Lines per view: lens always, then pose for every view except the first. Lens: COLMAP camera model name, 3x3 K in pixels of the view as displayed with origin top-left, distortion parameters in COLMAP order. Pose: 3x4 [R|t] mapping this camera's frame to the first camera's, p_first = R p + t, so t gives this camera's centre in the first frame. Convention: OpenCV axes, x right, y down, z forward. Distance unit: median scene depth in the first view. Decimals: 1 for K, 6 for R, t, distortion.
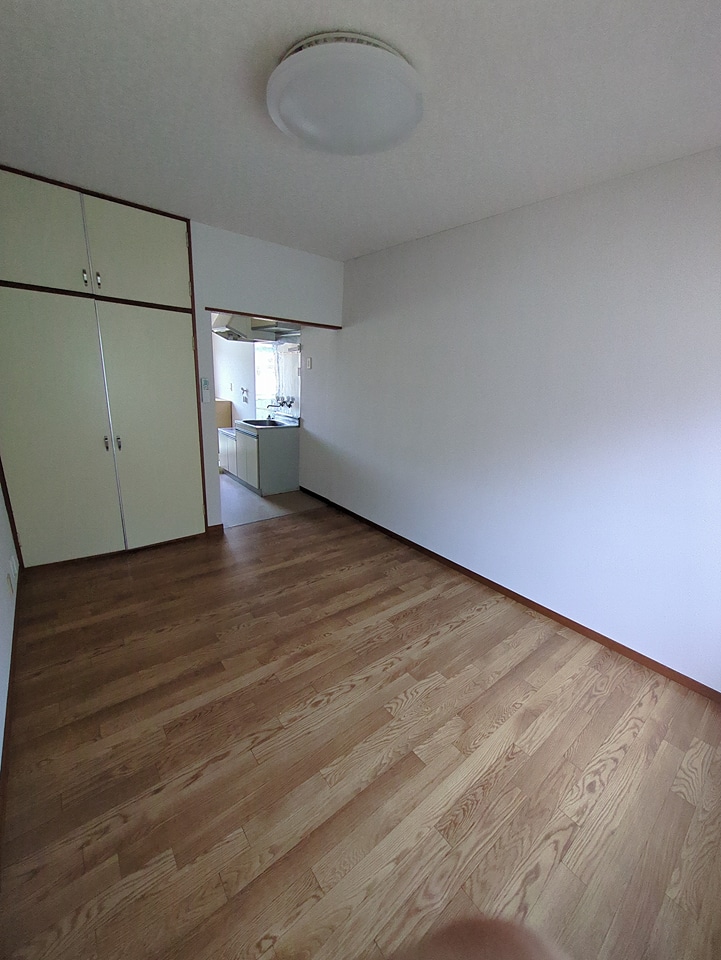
lens RADIAL K [[378.1, 0, 360.5], [0, 378.1, 480.0], [0, 0, 1]] dist [-0.003188, 0.000228]
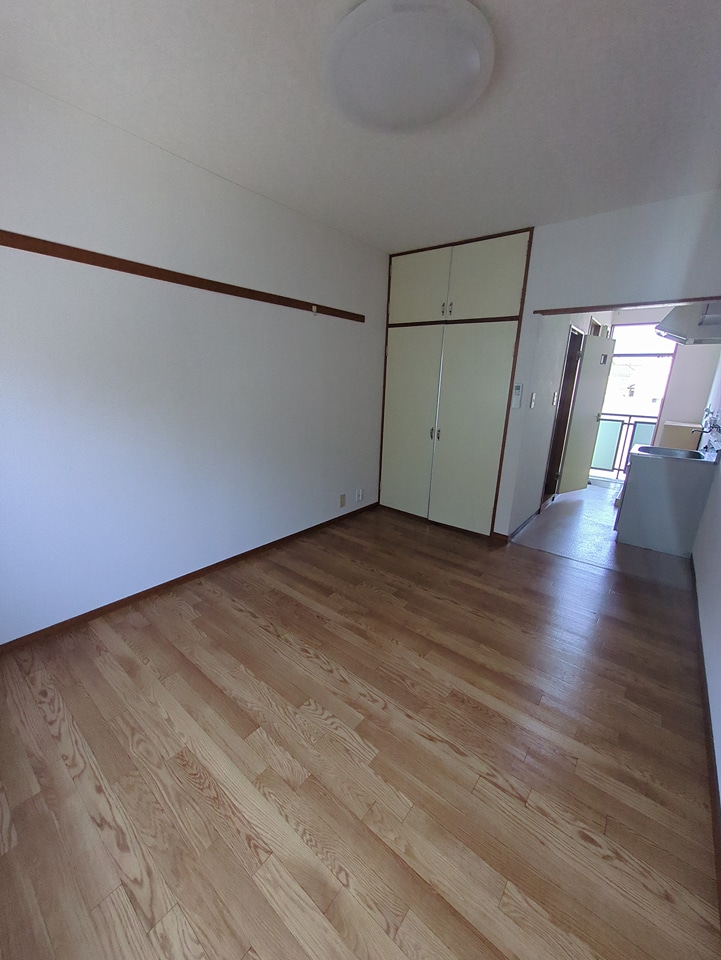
lens RADIAL K [[382.9, 0, 360.5], [0, 382.9, 480.0], [0, 0, 1]] dist [-0.001376, 0.000542]
pose [[0.205082, 0.200276, -0.958035, 1.013115], [-0.281708, 0.949497, 0.138188, -0.102436], [0.937327, 0.241546, 0.251144, 0.837275]]
